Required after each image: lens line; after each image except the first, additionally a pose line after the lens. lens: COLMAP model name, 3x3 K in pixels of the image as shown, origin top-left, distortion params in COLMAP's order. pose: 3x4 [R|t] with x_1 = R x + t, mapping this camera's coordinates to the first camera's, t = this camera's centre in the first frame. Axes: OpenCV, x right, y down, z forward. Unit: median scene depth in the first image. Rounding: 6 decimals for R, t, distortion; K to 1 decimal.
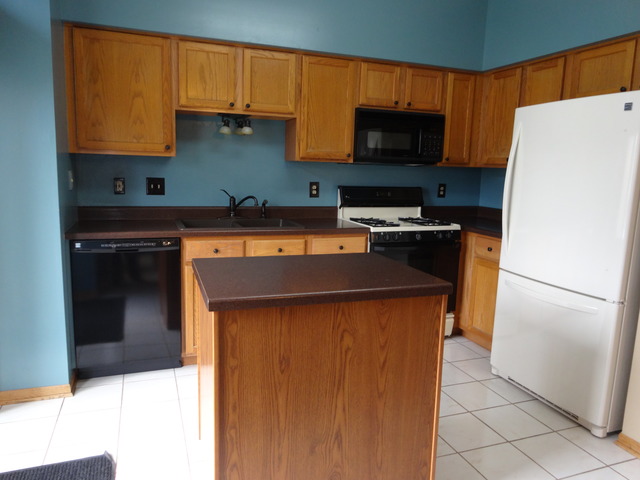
lens RADIAL K [[475.9, 0, 318.7], [0, 475.9, 237.7], [0, 0, 1]] dist [-0.019315, 0.007585]
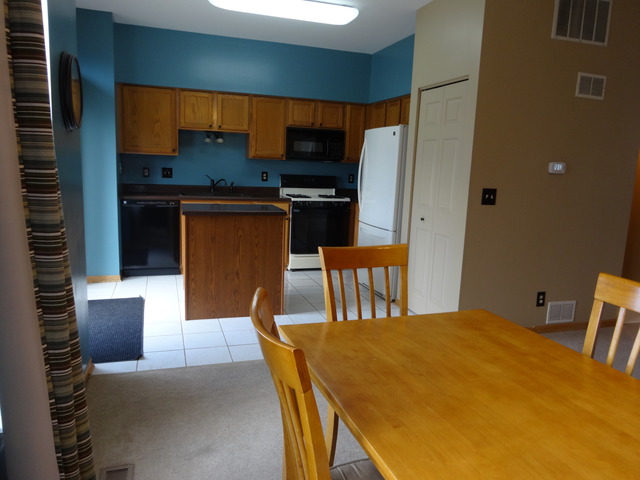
lens RADIAL K [[475.9, 0, 321.2], [0, 475.9, 240.6], [0, 0, 1]] dist [-0.019315, 0.007585]
pose [[0.999396, 0.014272, -0.031673, 0.276013], [-0.013912, 0.999836, 0.011572, 0.111606], [0.031833, -0.011124, 0.999431, -0.713789]]
